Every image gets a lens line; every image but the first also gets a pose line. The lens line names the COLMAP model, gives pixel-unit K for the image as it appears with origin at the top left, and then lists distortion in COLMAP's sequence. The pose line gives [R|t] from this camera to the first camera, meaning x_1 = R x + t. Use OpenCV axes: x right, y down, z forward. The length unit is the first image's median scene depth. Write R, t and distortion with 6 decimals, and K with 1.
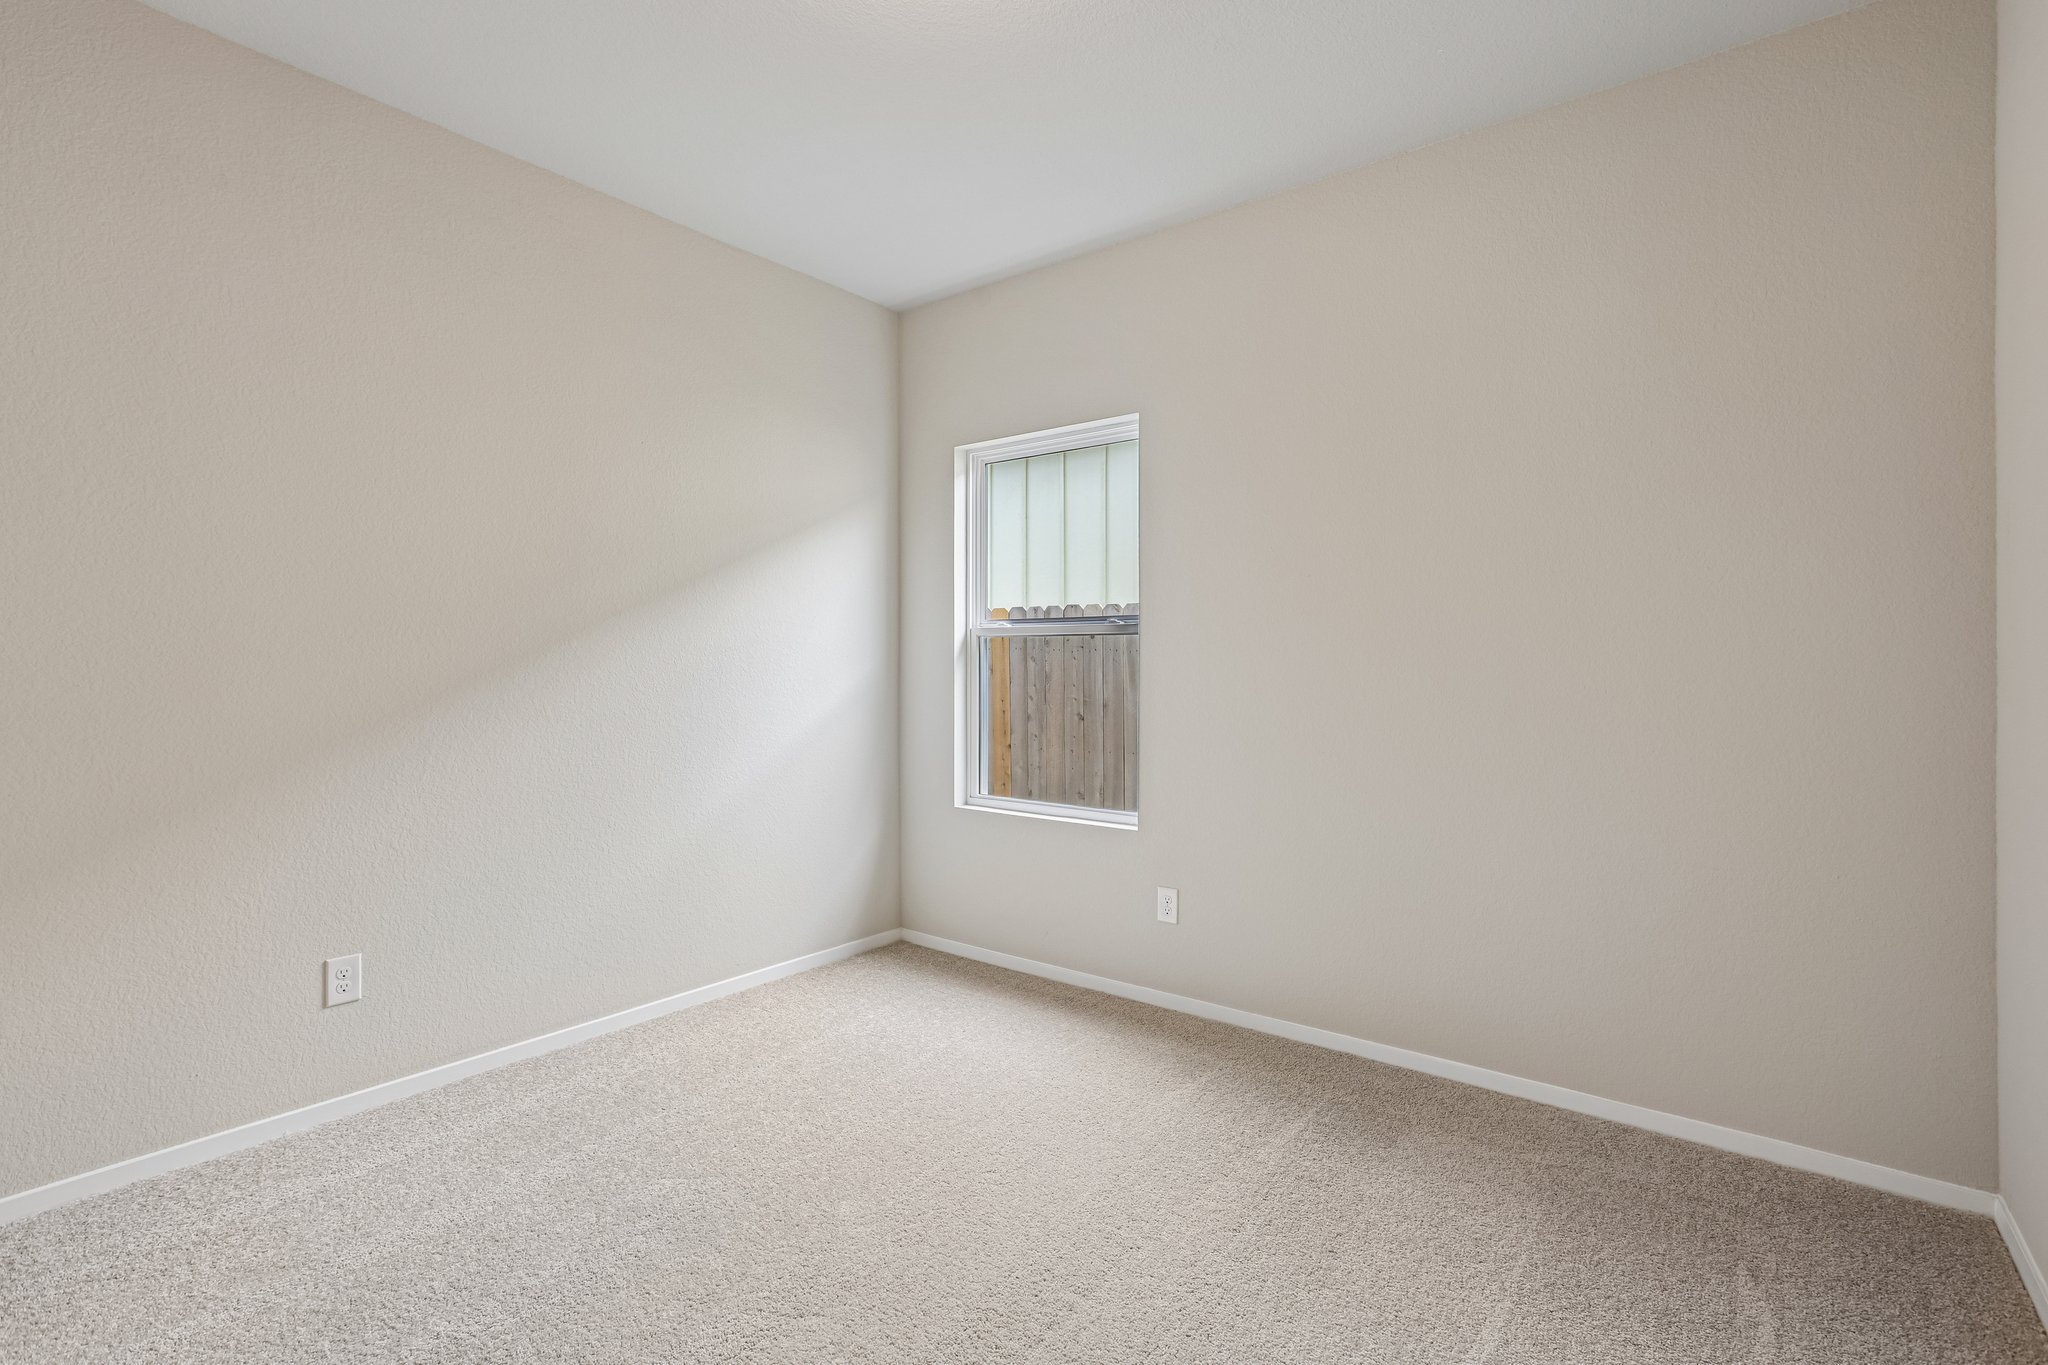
lens RADIAL K [[917.9, 0, 1029.5], [0, 917.9, 691.9], [0, 0, 1]] dist [-0.005946, 0.001664]
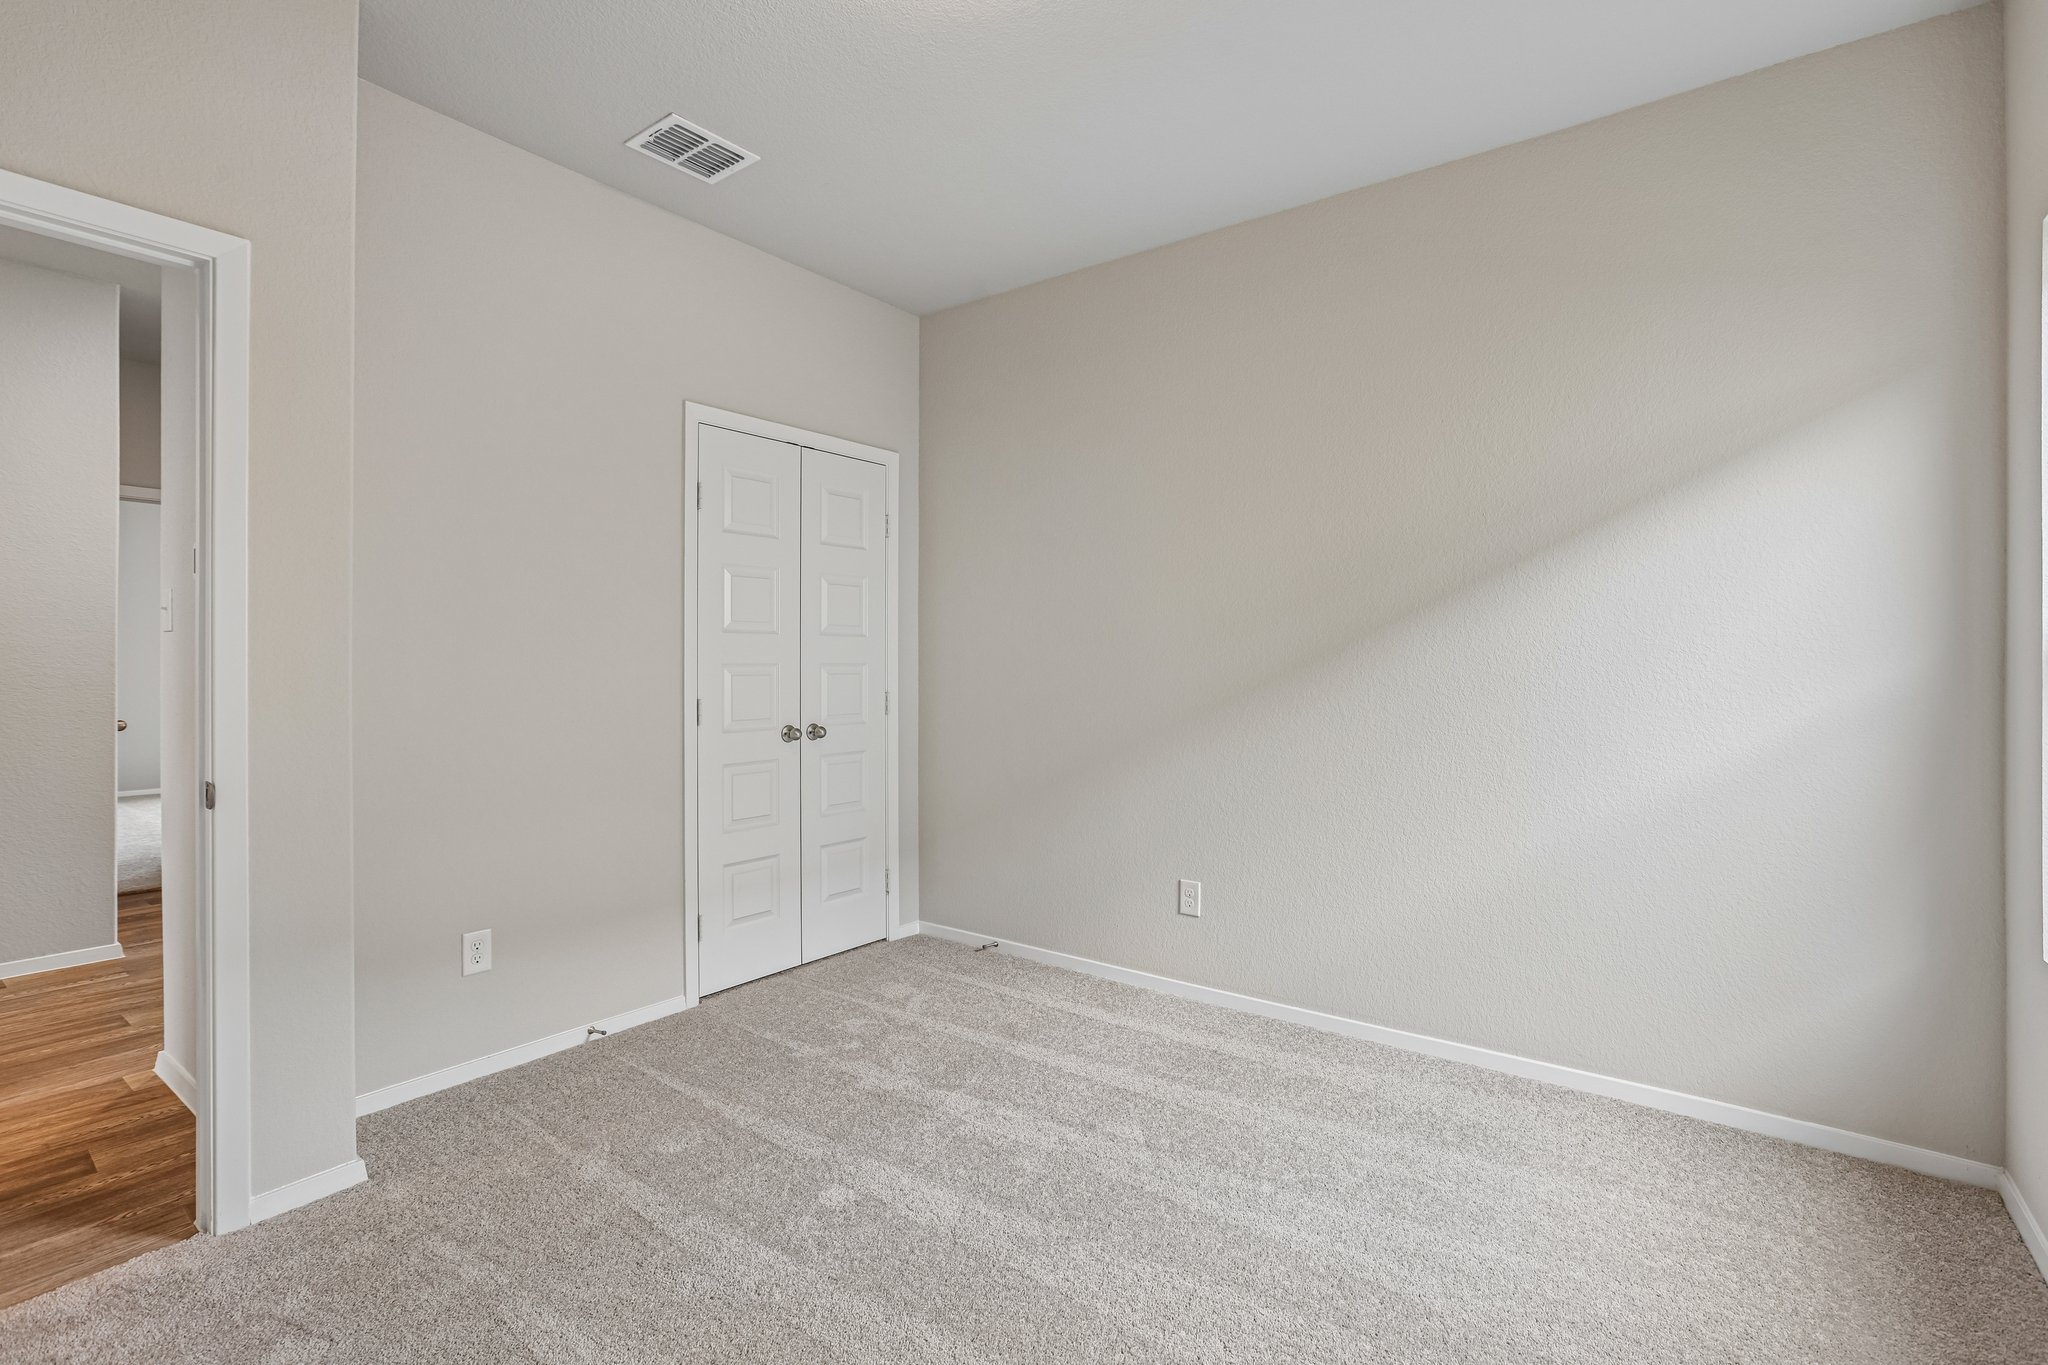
lens RADIAL K [[917.9, 0, 1025.9], [0, 917.9, 690.5], [0, 0, 1]] dist [-0.005946, 0.001664]
pose [[0.031450, 0.022014, -0.999263, 0.410809], [-0.028186, 0.999379, 0.021130, -0.009780], [0.999108, 0.027501, 0.032051, 0.487435]]
